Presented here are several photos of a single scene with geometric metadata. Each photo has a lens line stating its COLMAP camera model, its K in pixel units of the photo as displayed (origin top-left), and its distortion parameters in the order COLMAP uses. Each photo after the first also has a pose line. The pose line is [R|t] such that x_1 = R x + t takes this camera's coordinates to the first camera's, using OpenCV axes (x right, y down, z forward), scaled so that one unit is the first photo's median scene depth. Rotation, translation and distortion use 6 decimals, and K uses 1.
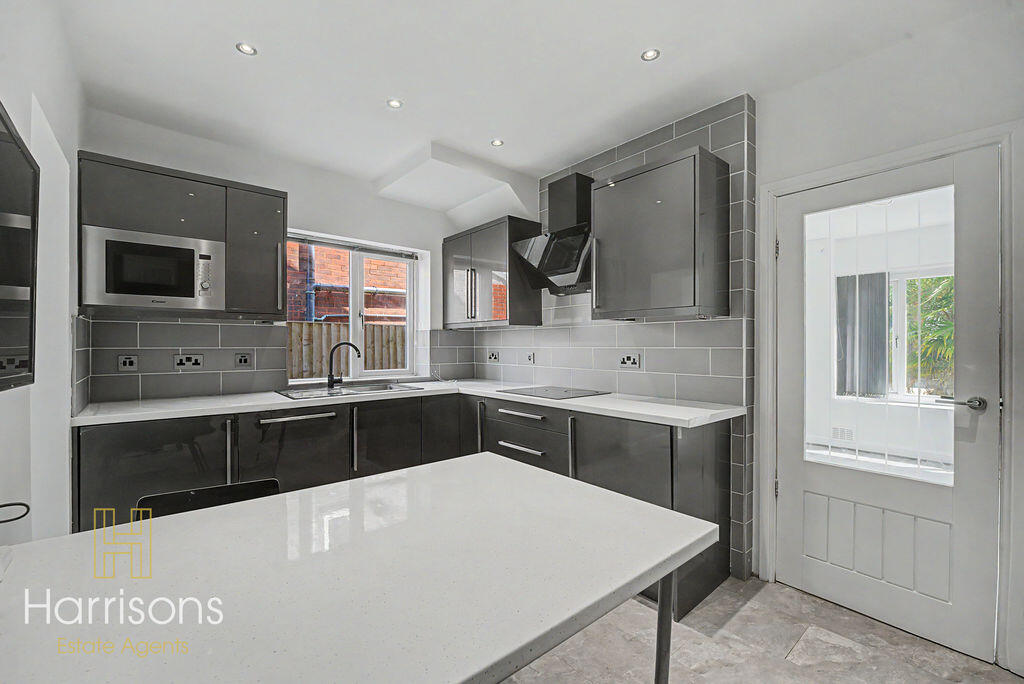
lens RADIAL K [[425.6, 0, 511.7], [0, 425.6, 346.6], [0, 0, 1]] dist [-0.000543, -0.000032]
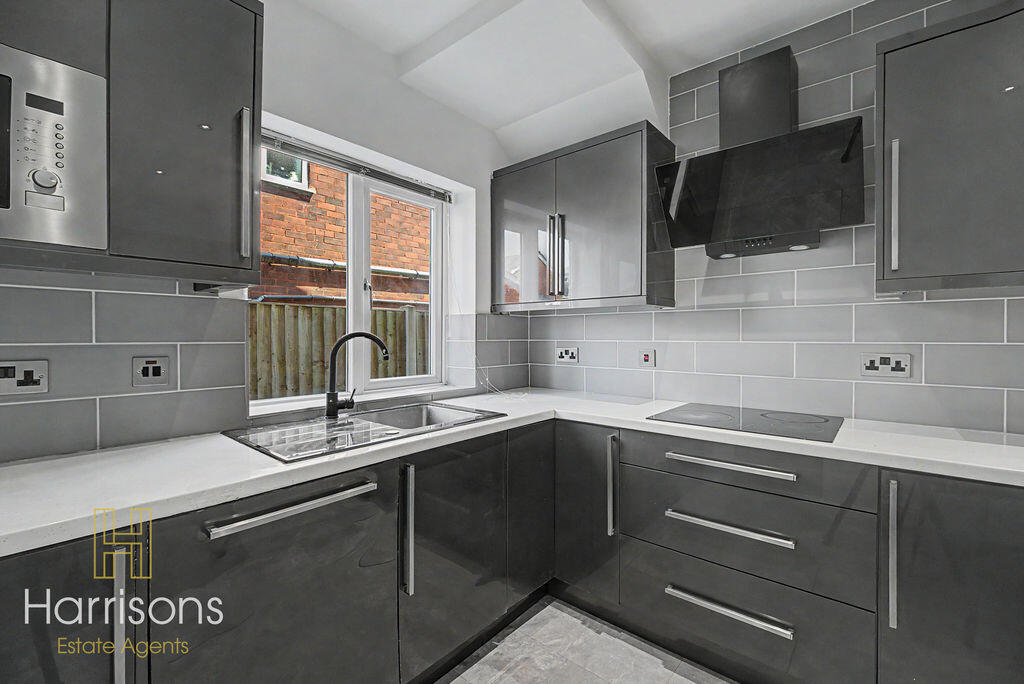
lens RADIAL K [[429.6, 0, 508.1], [0, 429.6, 339.2], [0, 0, 1]] dist [0.000007, 0.000017]
pose [[0.987456, -0.000087, 0.157894, -0.283246], [-0.000323, 0.999997, 0.002567, -0.002840], [-0.157894, -0.002586, 0.987453, 0.420544]]
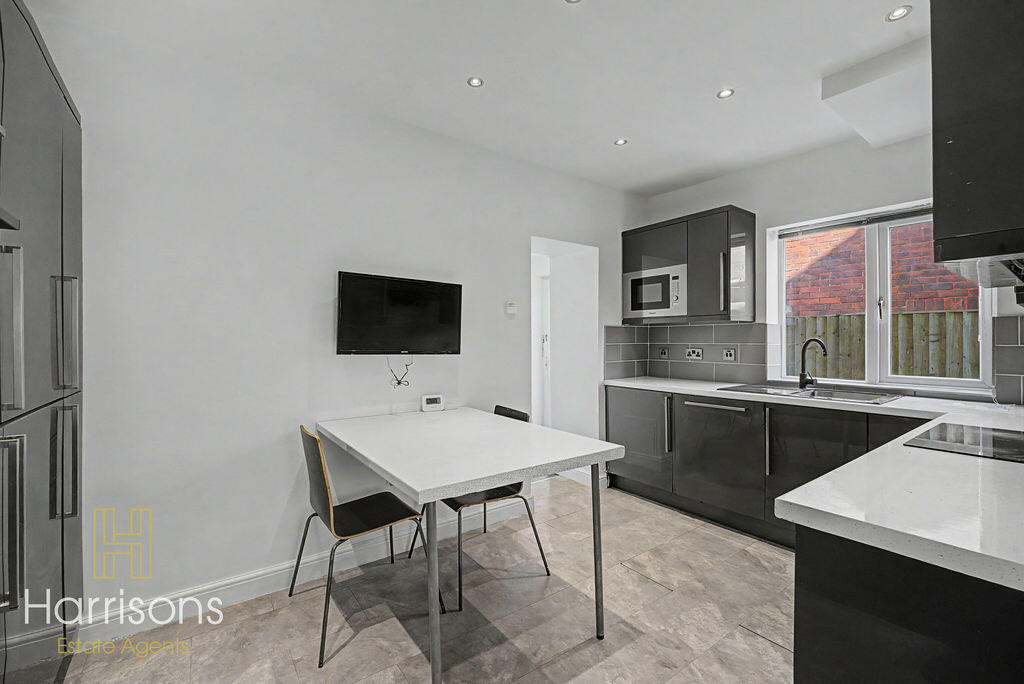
lens RADIAL K [[429.6, 0, 508.1], [0, 429.6, 339.2], [0, 0, 1]] dist [0.000007, 0.000017]
pose [[-0.063524, -0.003222, -0.997975, 0.525838], [-0.003122, 0.999991, -0.003030, -0.004008], [0.997975, 0.002923, -0.063533, 0.411010]]
